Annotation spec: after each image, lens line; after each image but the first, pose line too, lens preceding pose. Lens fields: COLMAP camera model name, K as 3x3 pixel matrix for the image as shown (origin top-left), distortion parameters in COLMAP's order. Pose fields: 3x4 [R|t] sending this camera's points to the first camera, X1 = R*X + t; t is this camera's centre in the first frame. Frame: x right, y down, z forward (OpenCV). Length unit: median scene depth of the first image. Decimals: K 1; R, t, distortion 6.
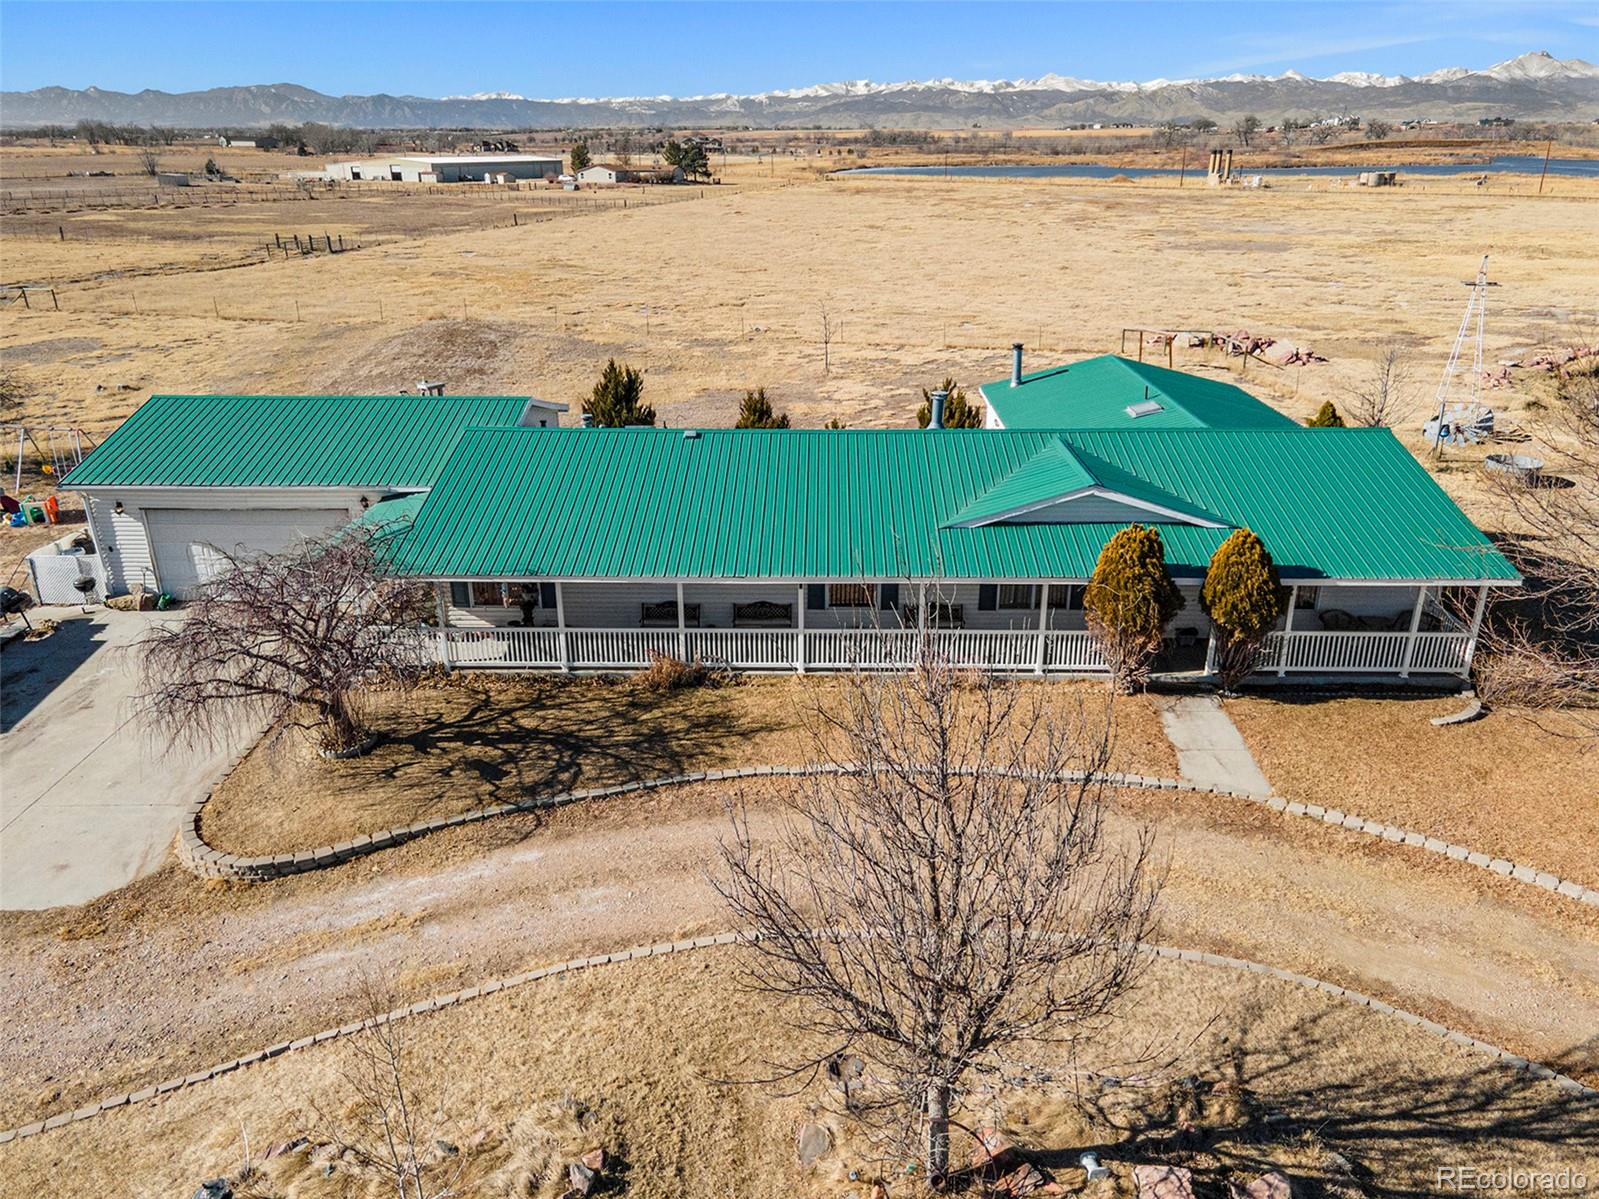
lens RADIAL K [[1154.3, 0, 807.6], [0, 1154.3, 593.0], [0, 0, 1]] dist [0.034032, 0.003804]
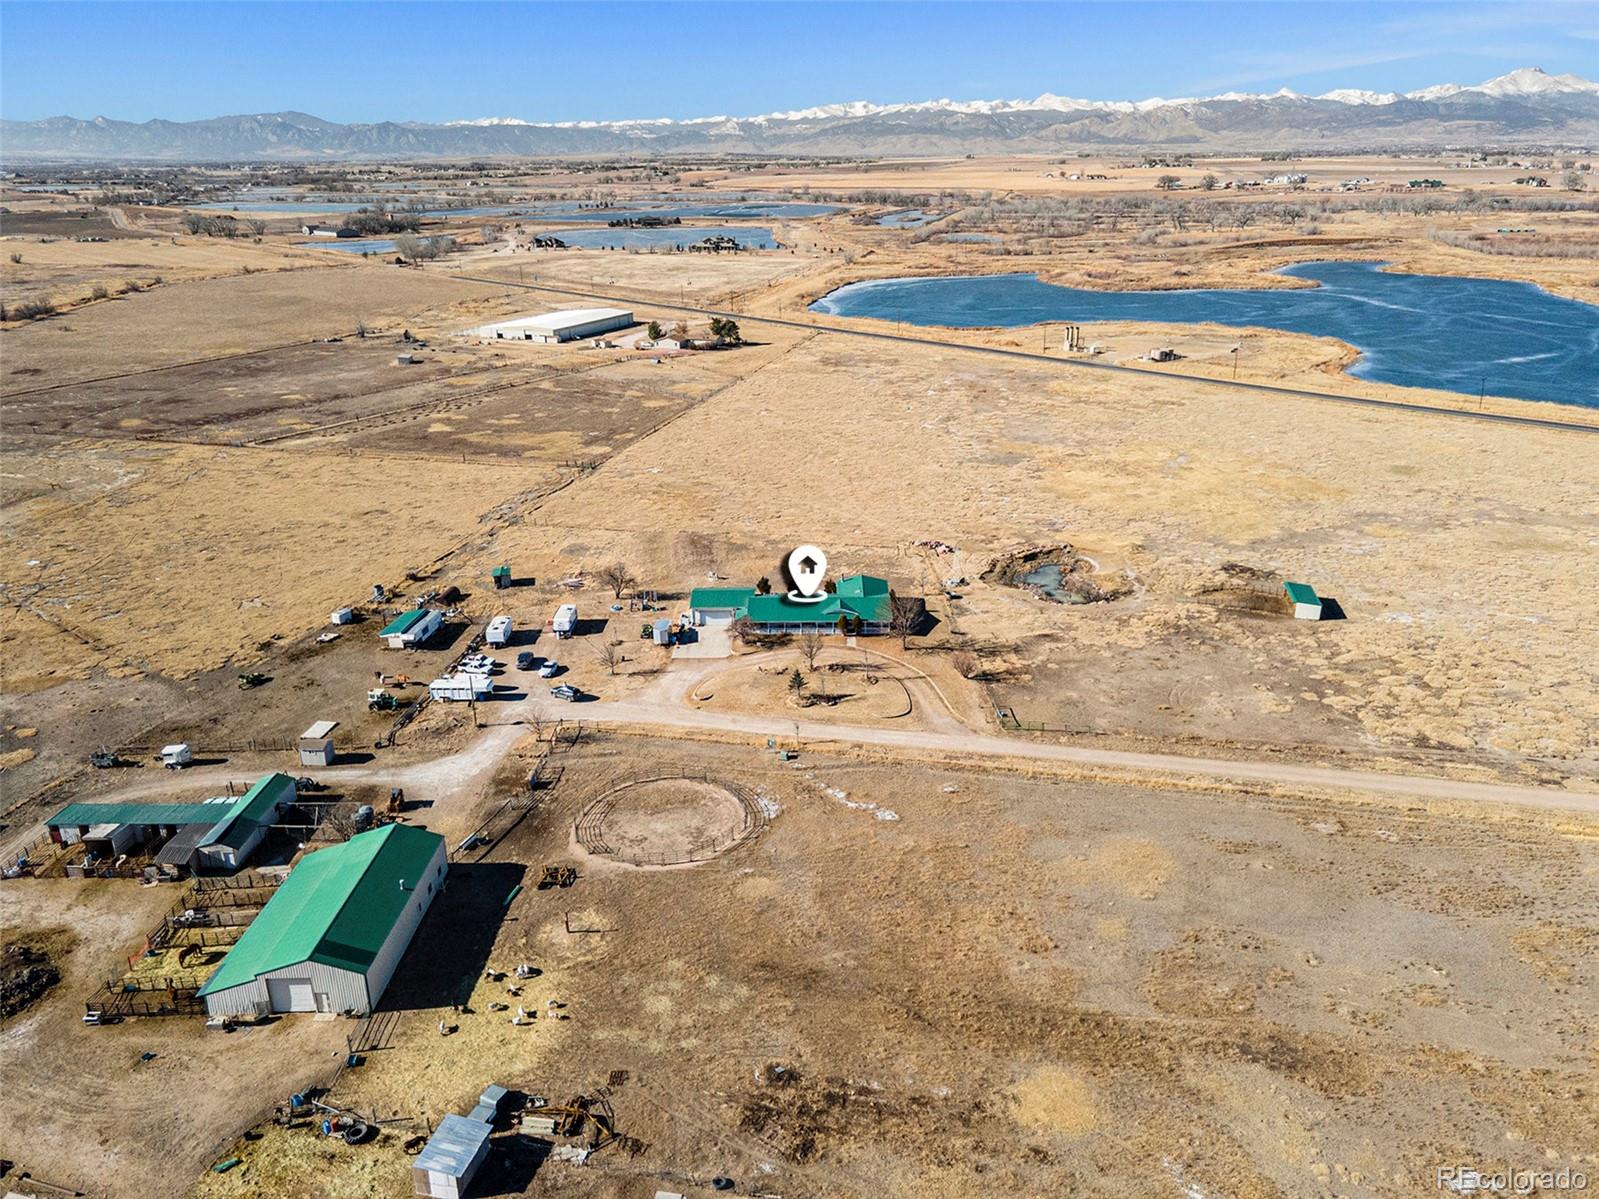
lens RADIAL K [[1154.3, 0, 807.6], [0, 1154.3, 593.0], [0, 0, 1]] dist [0.034032, 0.003804]
pose [[0.999962, -0.008342, -0.002383, 0.055631], [0.008306, 0.999855, -0.014843, -0.083659], [0.002507, 0.014822, 0.999887, -6.202702]]
